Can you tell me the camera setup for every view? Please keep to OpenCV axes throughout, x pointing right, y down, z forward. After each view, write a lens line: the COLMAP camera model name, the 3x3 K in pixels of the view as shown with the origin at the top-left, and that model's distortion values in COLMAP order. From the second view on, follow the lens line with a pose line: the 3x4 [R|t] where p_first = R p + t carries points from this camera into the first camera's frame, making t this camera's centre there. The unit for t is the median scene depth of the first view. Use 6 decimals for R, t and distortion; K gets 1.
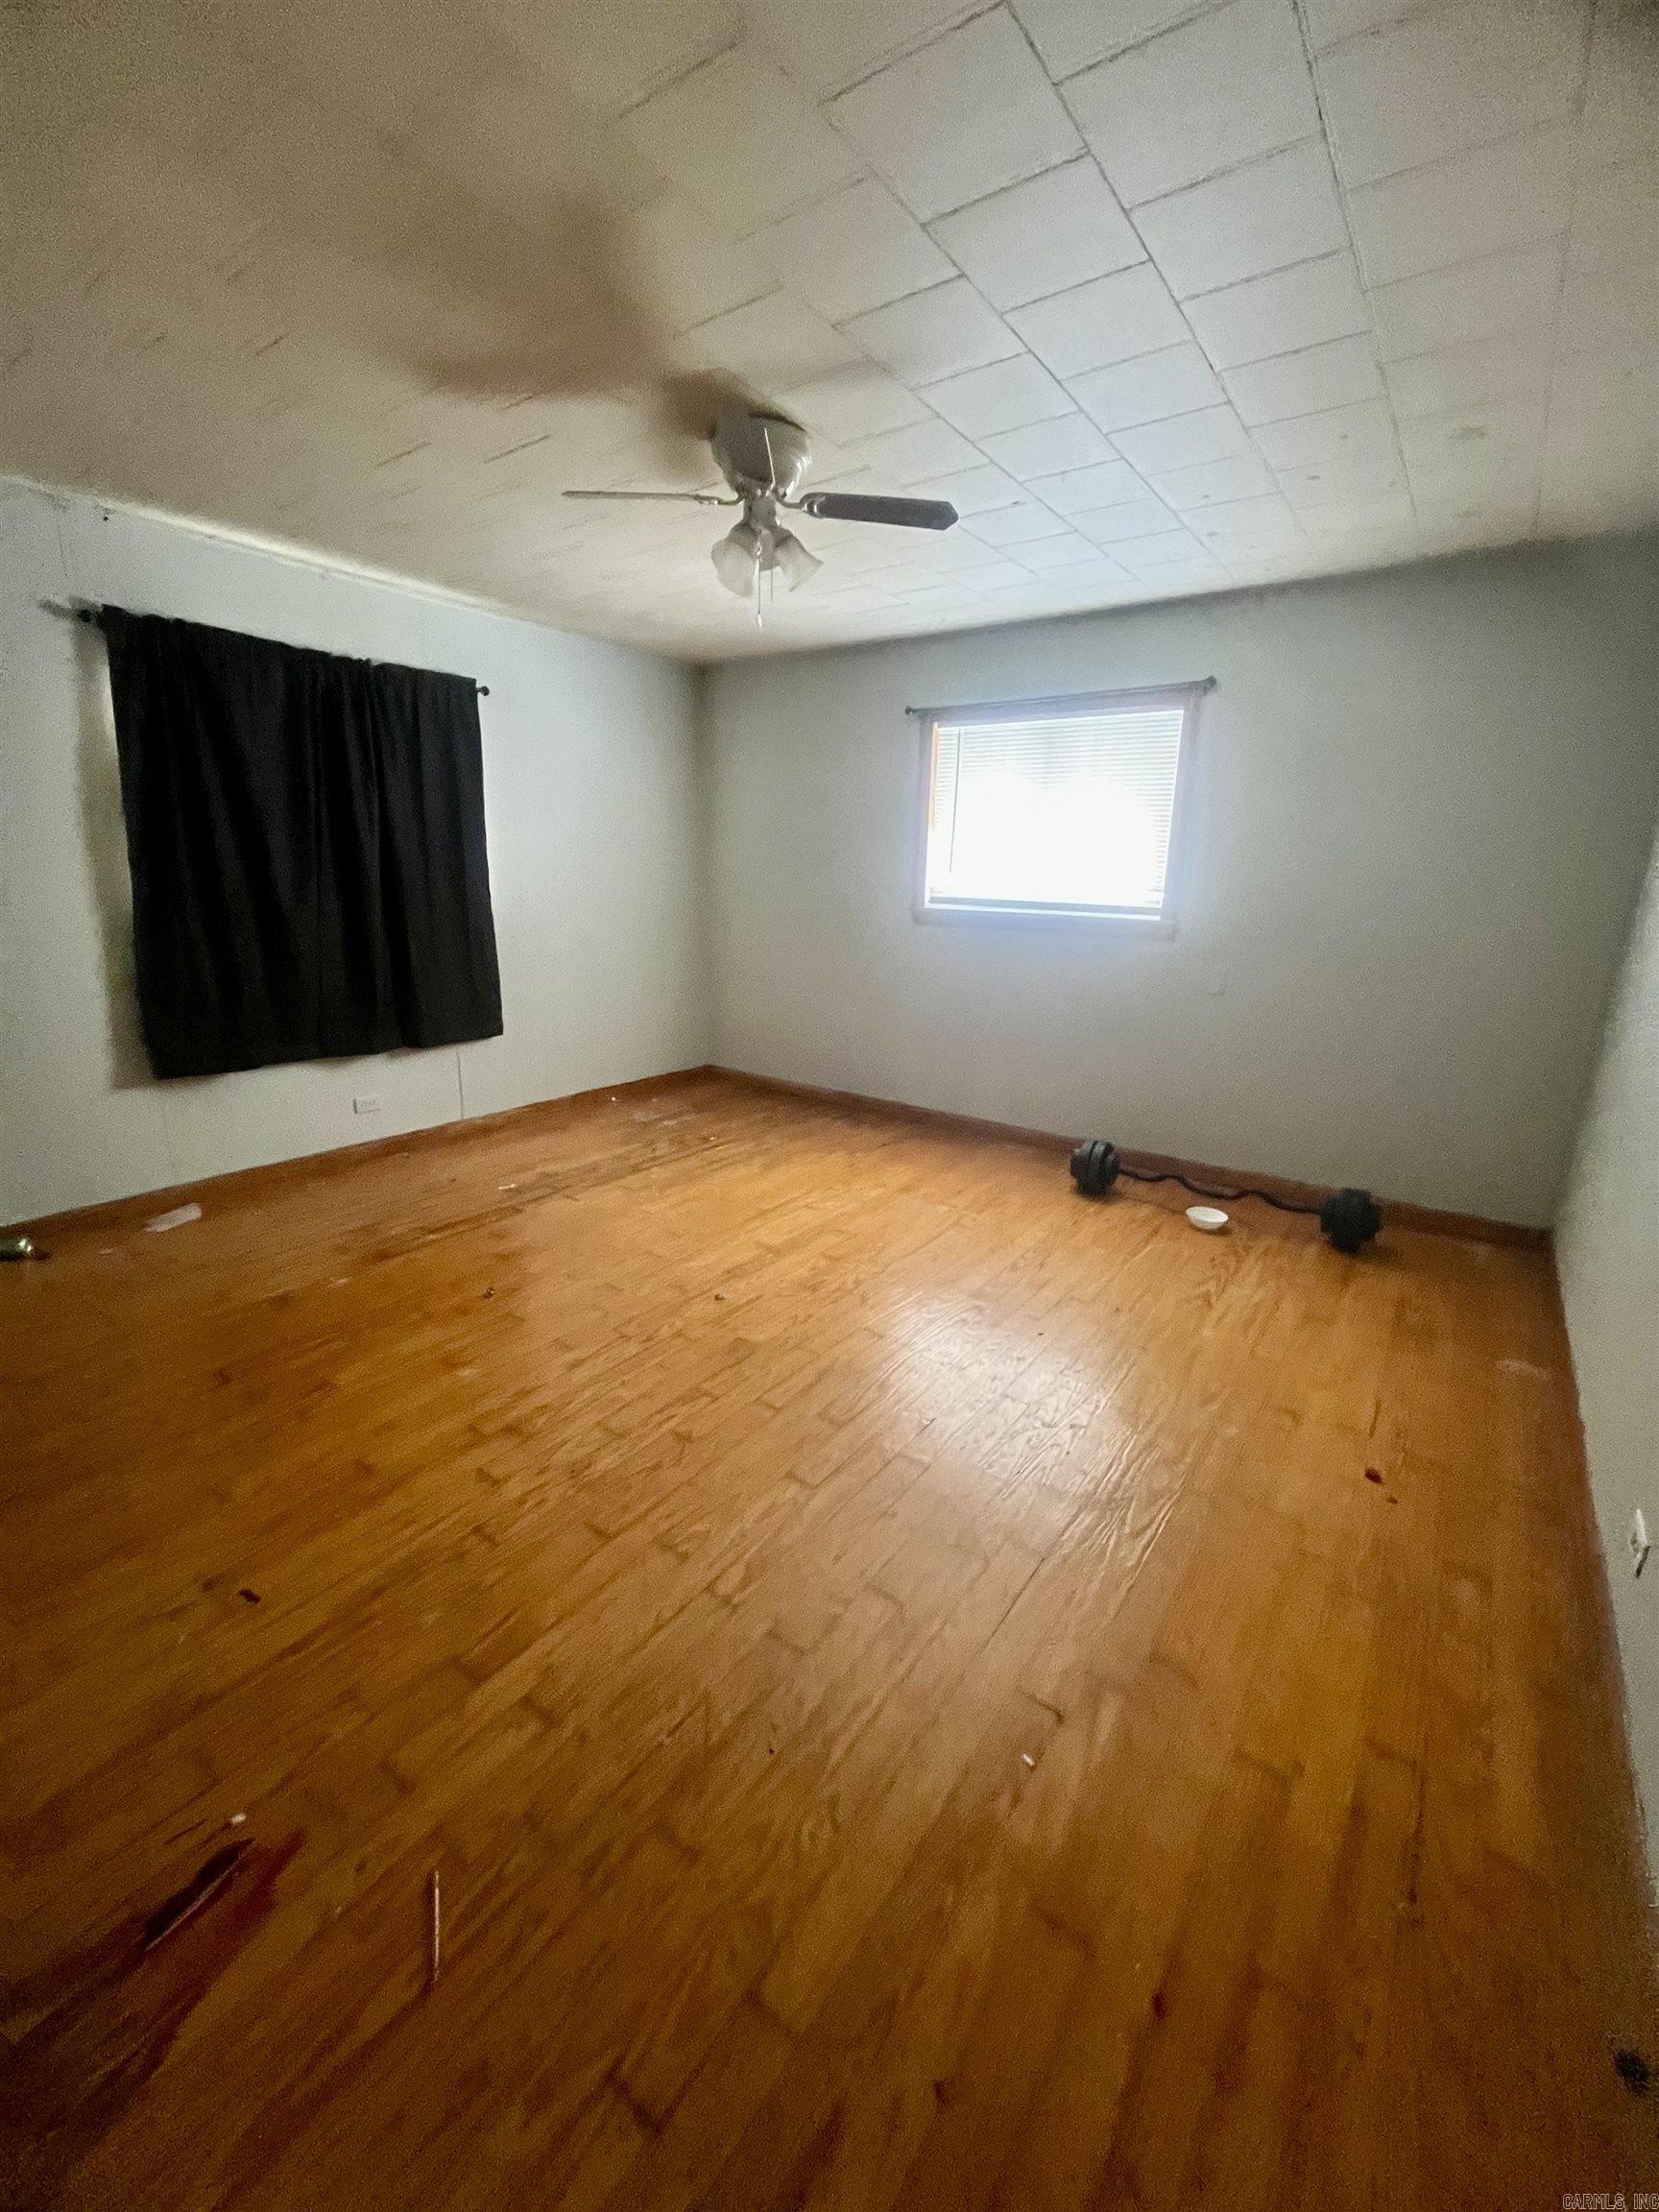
lens RADIAL K [[889.3, 0, 833.1], [0, 889.3, 1102.3], [0, 0, 1]] dist [-0.003556, -0.000019]
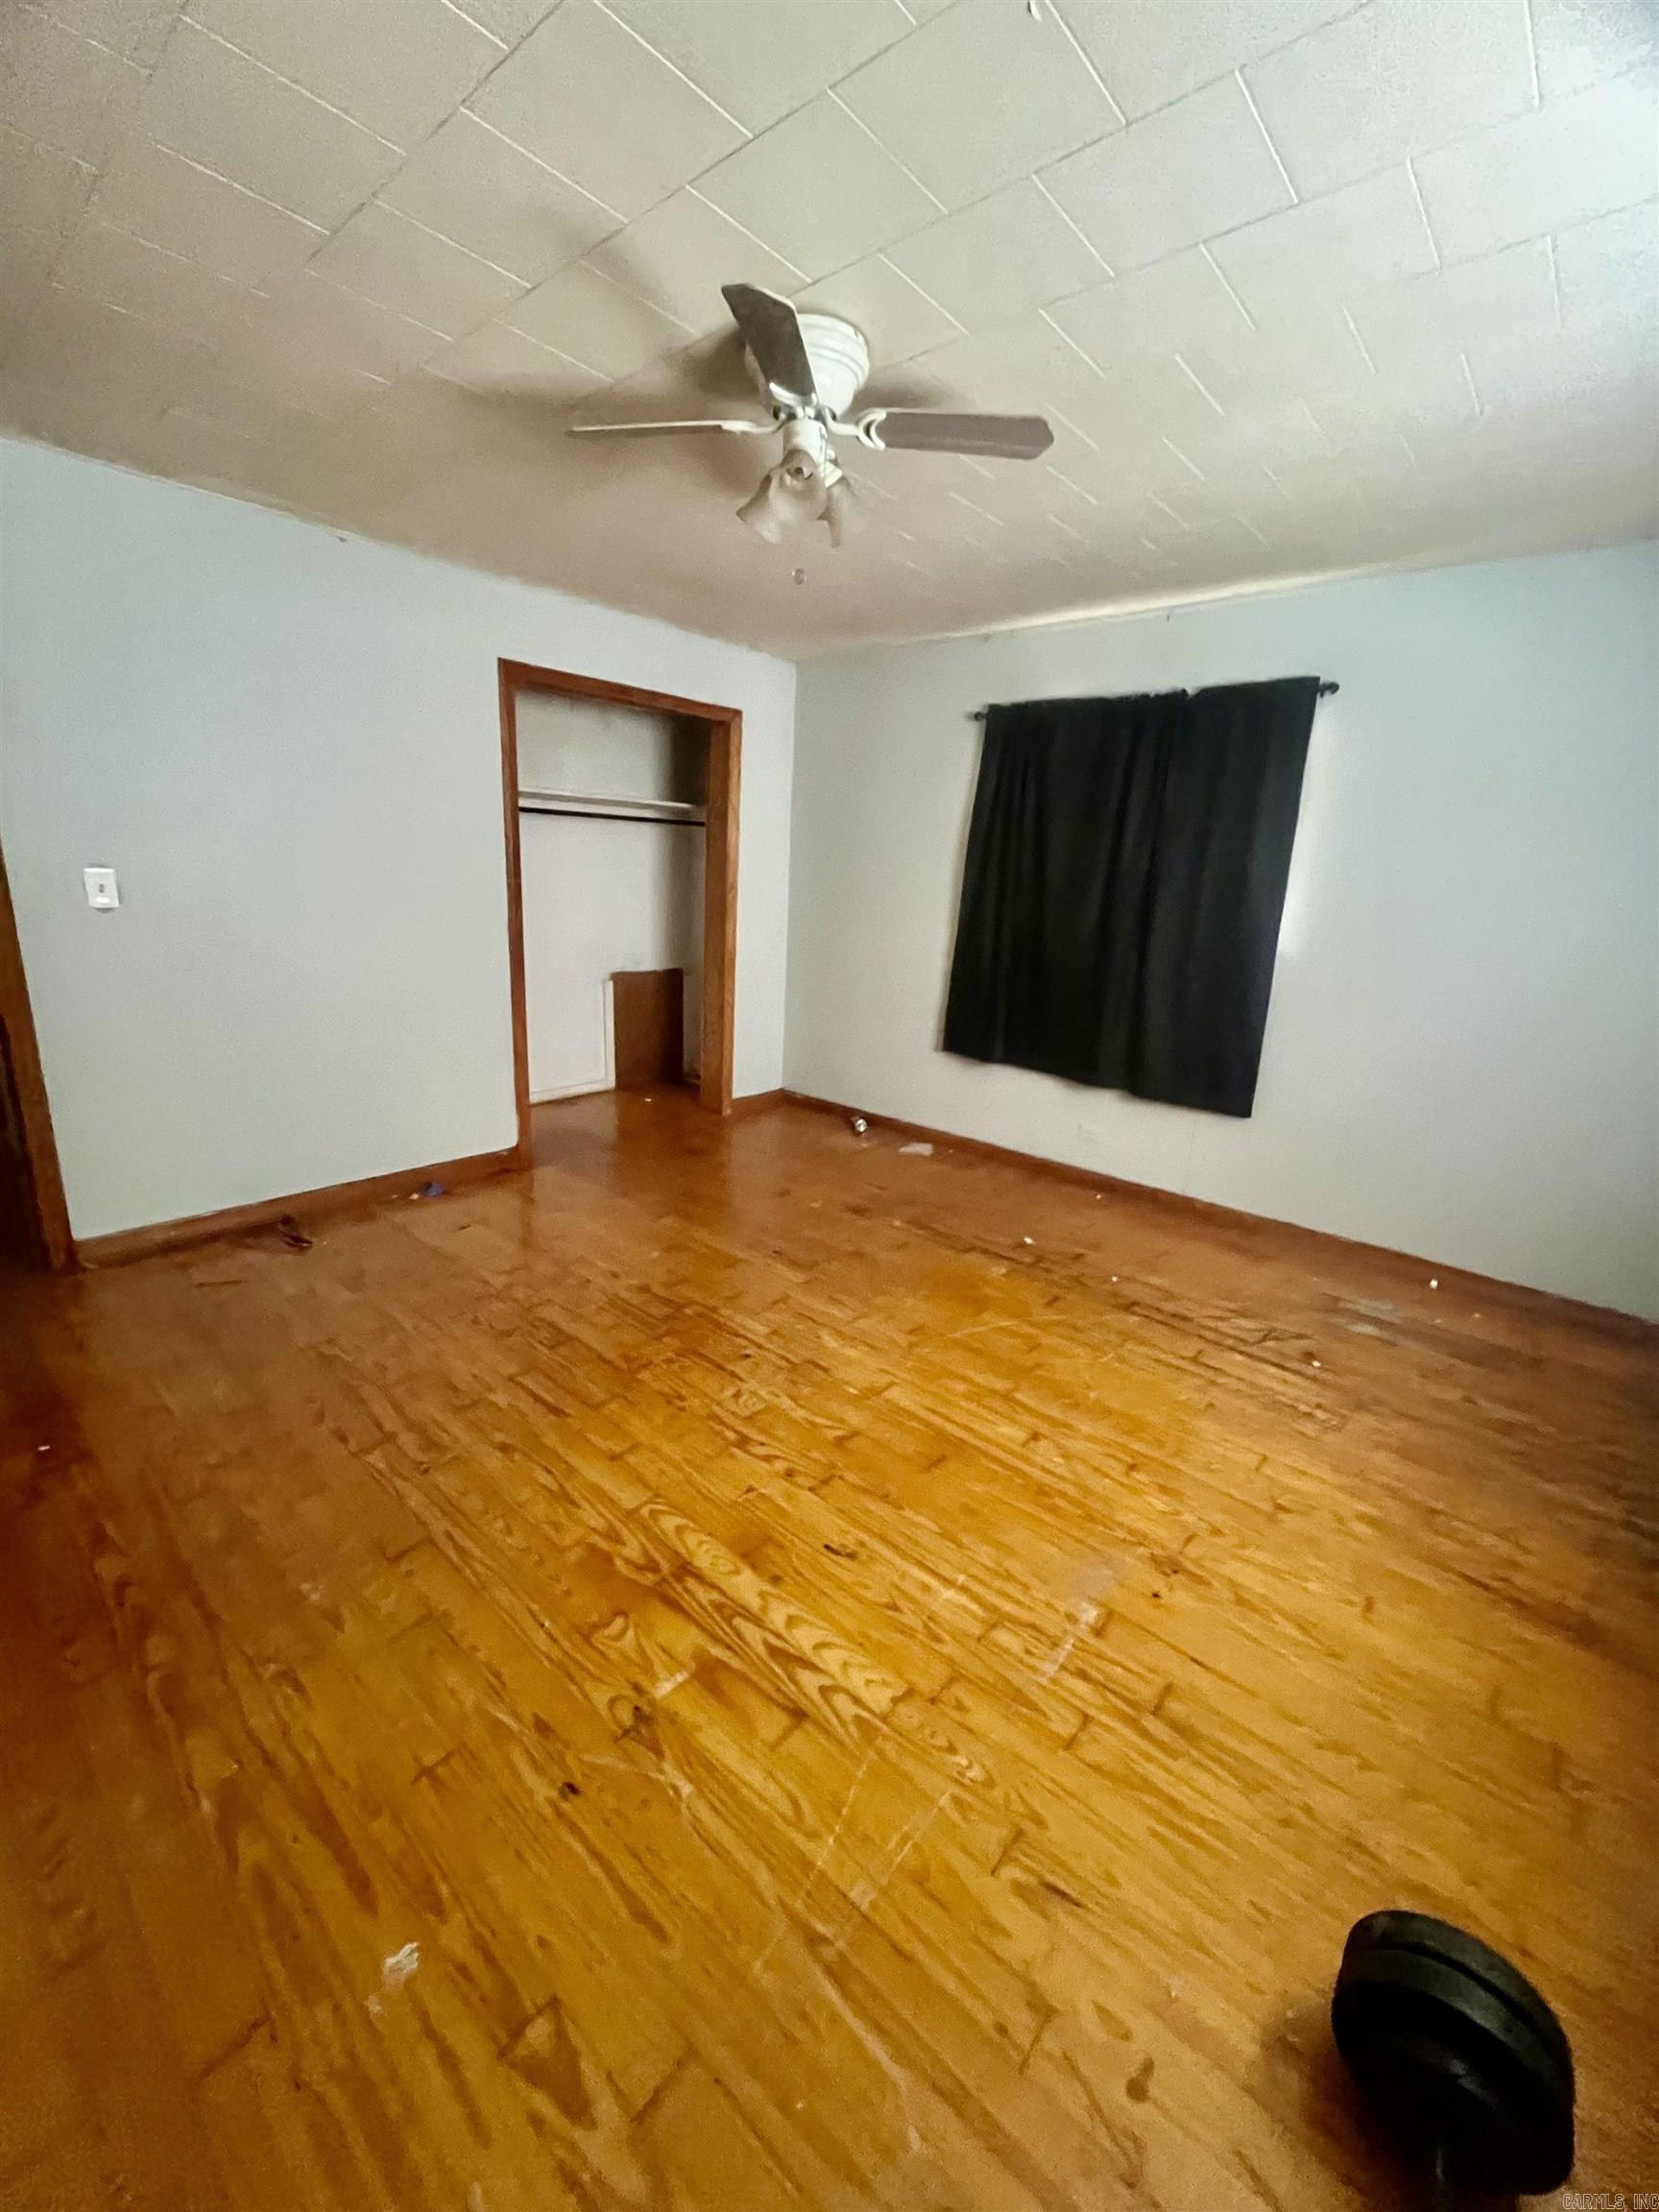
lens RADIAL K [[889.3, 0, 833.1], [0, 889.3, 1102.3], [0, 0, 1]] dist [-0.003556, -0.000019]
pose [[-0.088051, 0.221985, -0.971066, 0.483848], [-0.305944, 0.921707, 0.238443, -0.183129], [0.947969, 0.318087, -0.013242, 0.720232]]
